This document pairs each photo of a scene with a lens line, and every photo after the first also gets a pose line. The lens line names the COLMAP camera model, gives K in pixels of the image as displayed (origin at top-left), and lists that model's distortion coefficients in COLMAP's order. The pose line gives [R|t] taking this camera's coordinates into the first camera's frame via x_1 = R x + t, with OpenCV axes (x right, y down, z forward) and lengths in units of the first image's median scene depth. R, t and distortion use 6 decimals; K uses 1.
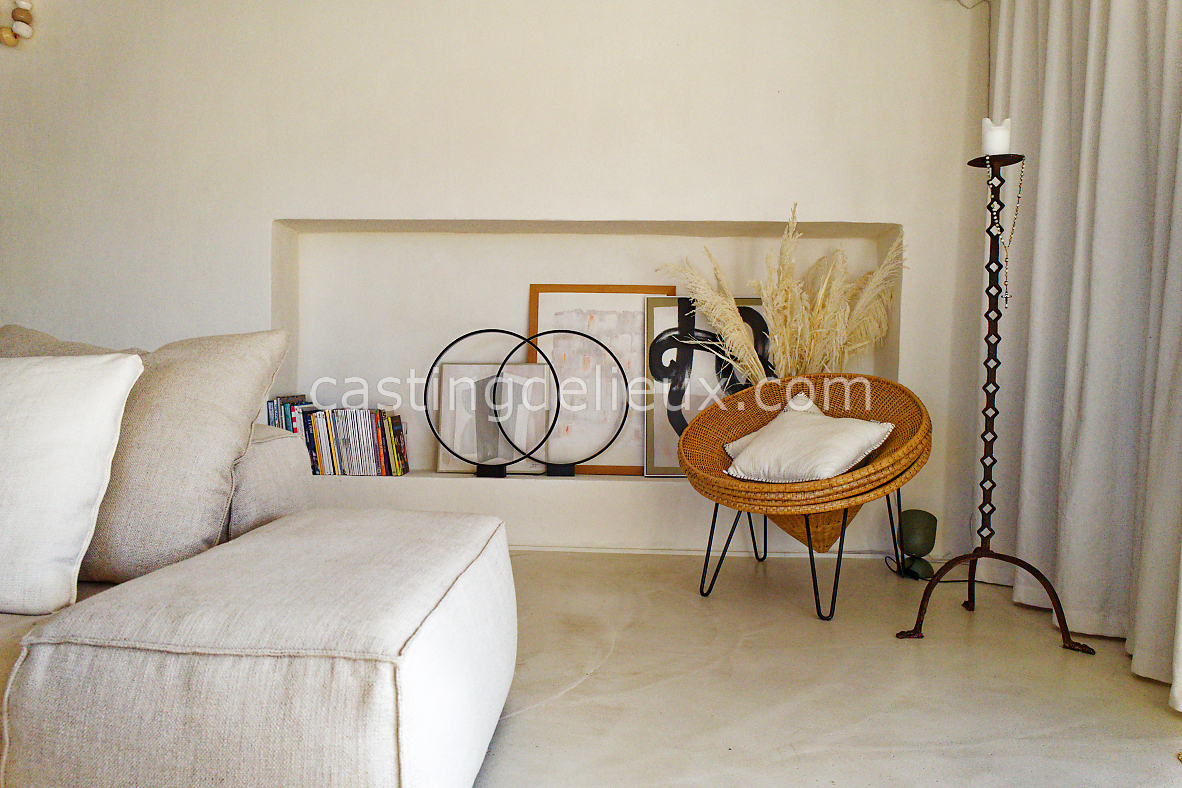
lens RADIAL K [[879.7, 0, 589.3], [0, 879.7, 398.7], [0, 0, 1]] dist [0.008551, -0.010239]
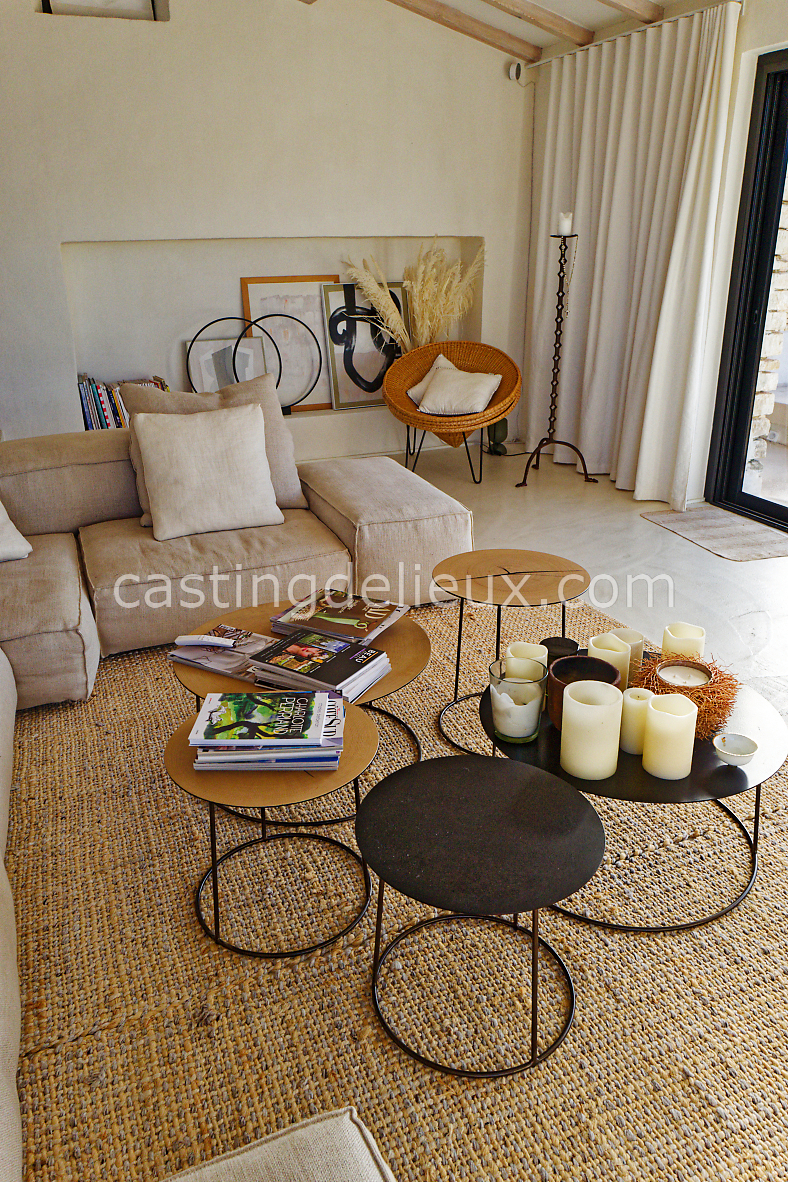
lens RADIAL K [[879.7, 0, 398.1], [0, 879.7, 596.6], [0, 0, 1]] dist [0.008551, -0.010239]
pose [[0.908362, -0.181535, 0.376728, -0.493694], [0.035223, 0.930876, 0.363634, -0.170095], [-0.416700, -0.317042, 0.851966, -0.491998]]
